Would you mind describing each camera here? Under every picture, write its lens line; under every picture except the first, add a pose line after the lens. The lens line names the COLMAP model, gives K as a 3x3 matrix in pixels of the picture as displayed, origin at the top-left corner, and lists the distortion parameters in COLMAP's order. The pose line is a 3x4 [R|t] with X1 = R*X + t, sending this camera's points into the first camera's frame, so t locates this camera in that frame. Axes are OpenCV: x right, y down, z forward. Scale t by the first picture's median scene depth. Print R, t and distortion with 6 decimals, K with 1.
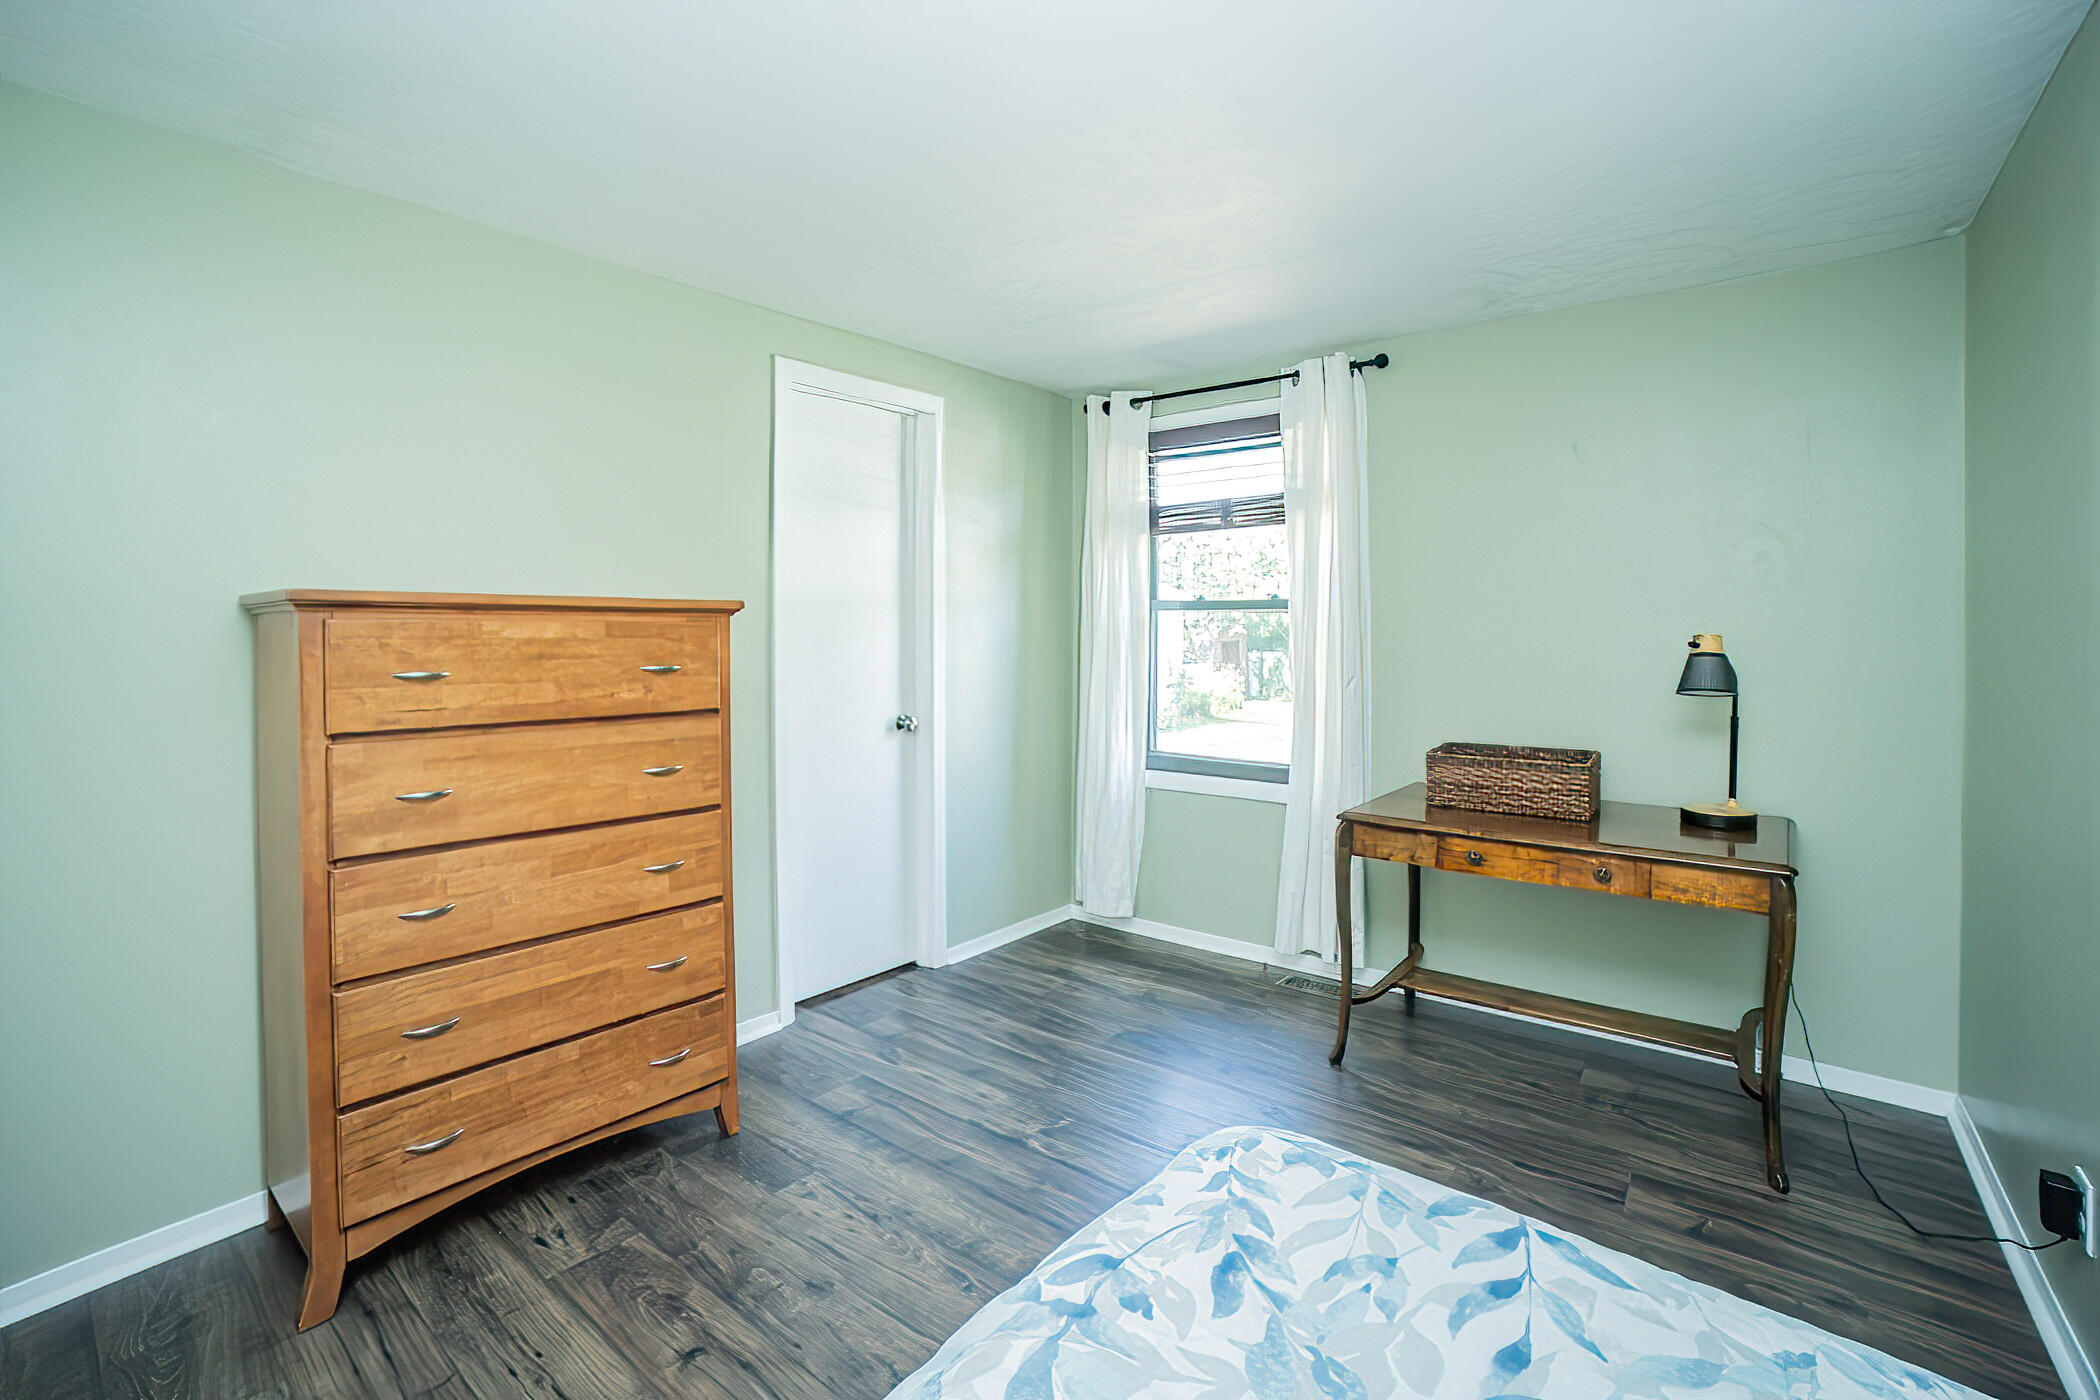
lens RADIAL K [[926.3, 0, 1045.3], [0, 926.3, 644.1], [0, 0, 1]] dist [-0.107800, 0.043520]
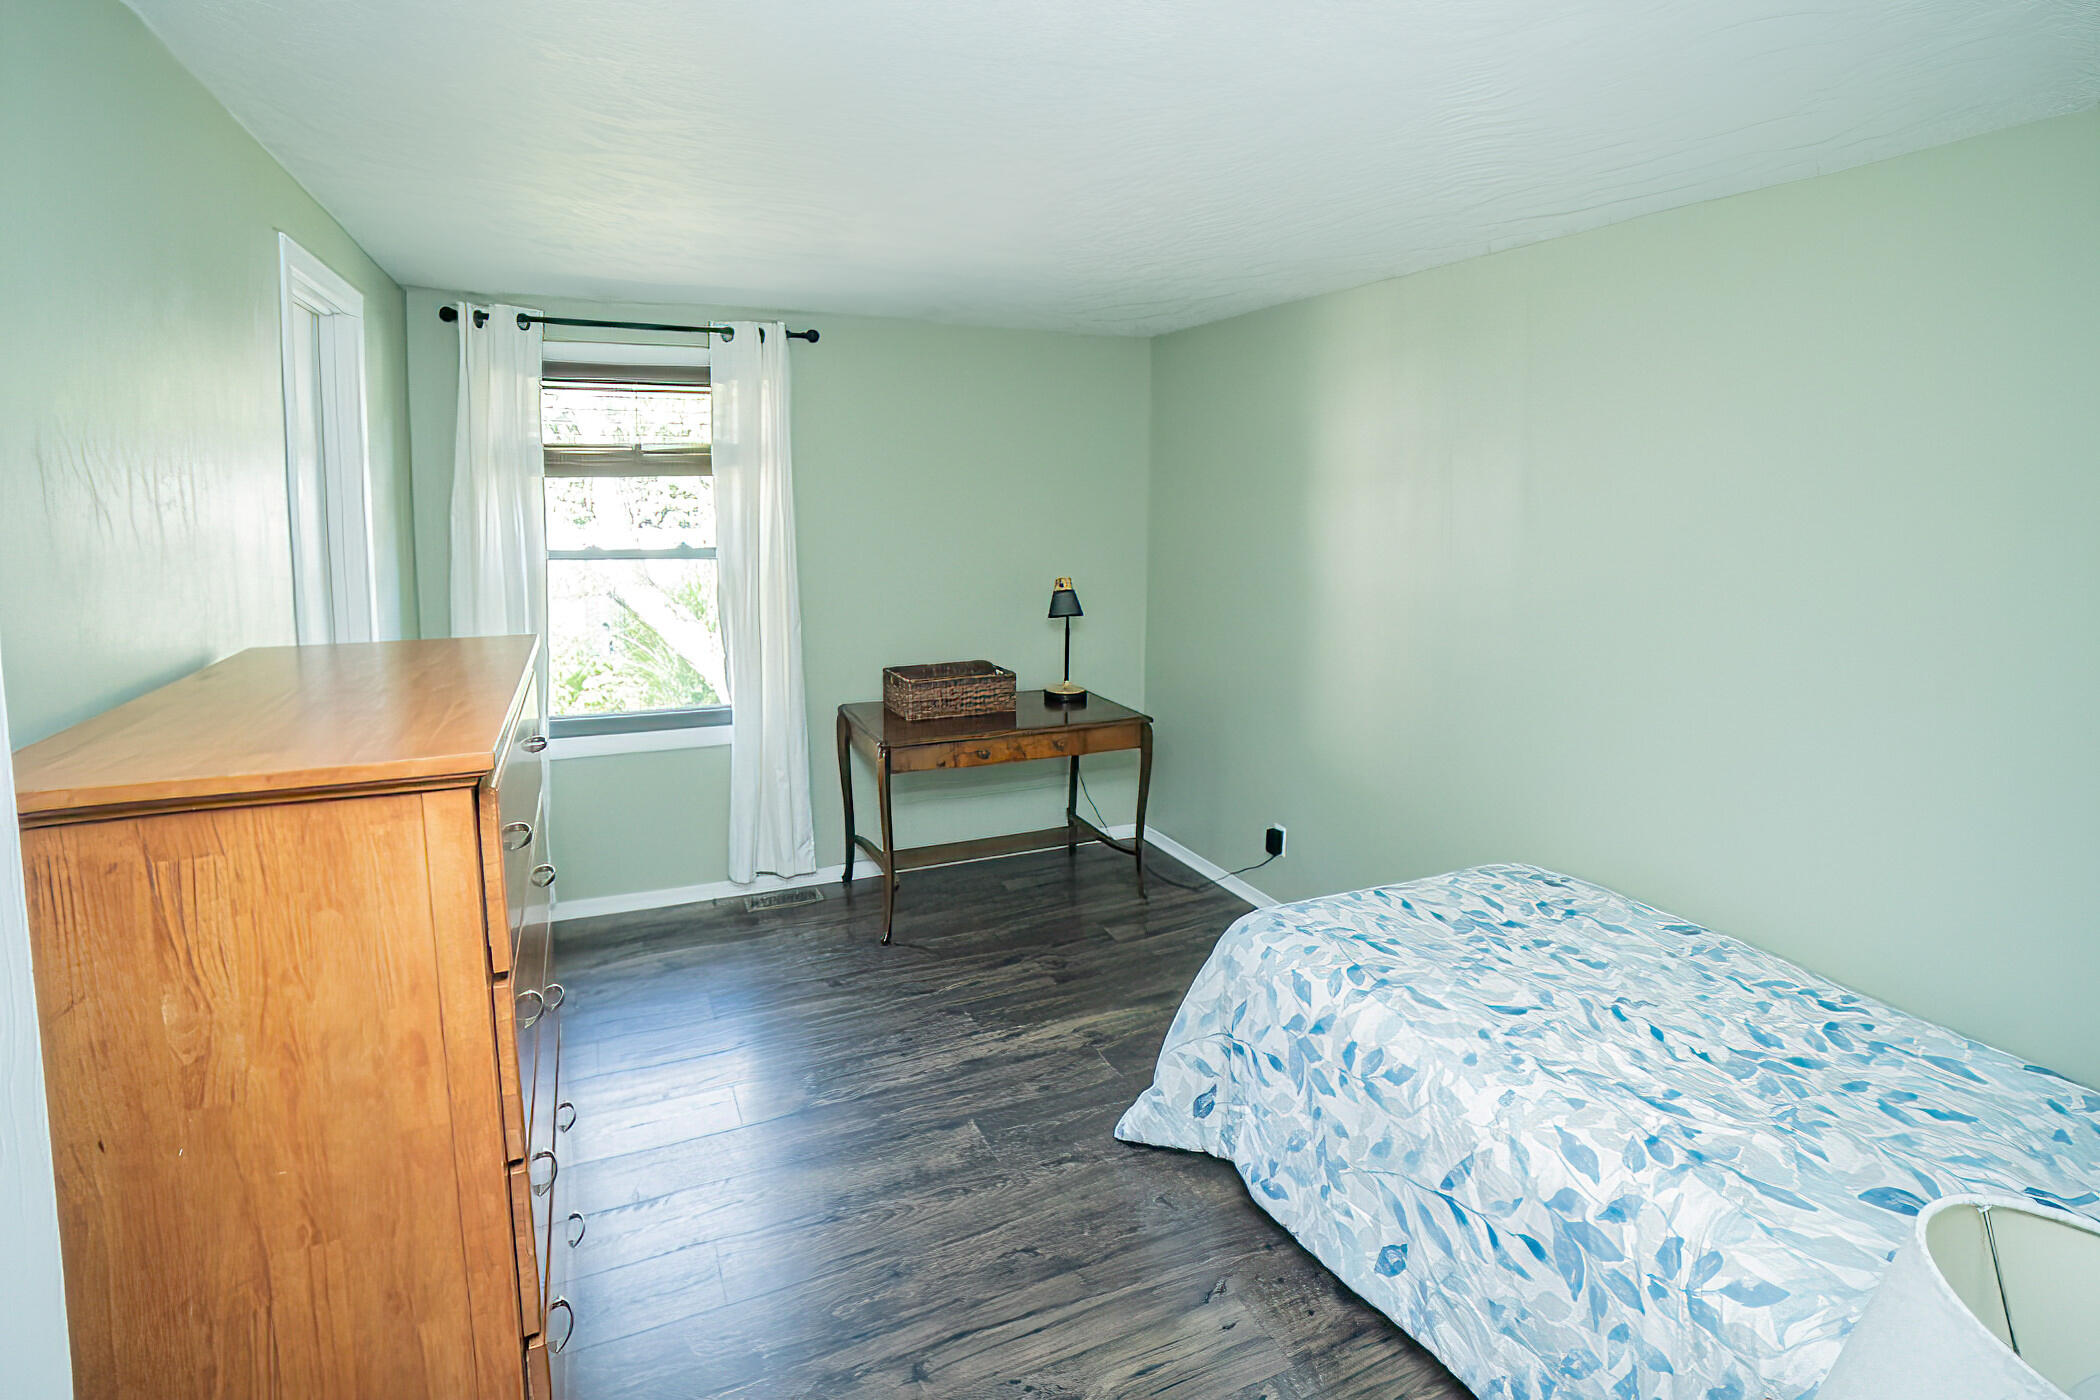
lens RADIAL K [[984.6, 0, 1042.9], [0, 984.6, 630.5], [0, 0, 1]] dist [-0.118852, 0.056079]
pose [[0.453830, -0.108960, 0.884402, -0.655909], [0.010107, 0.993062, 0.117160, -0.101012], [-0.891031, -0.044232, 0.451782, 0.217945]]
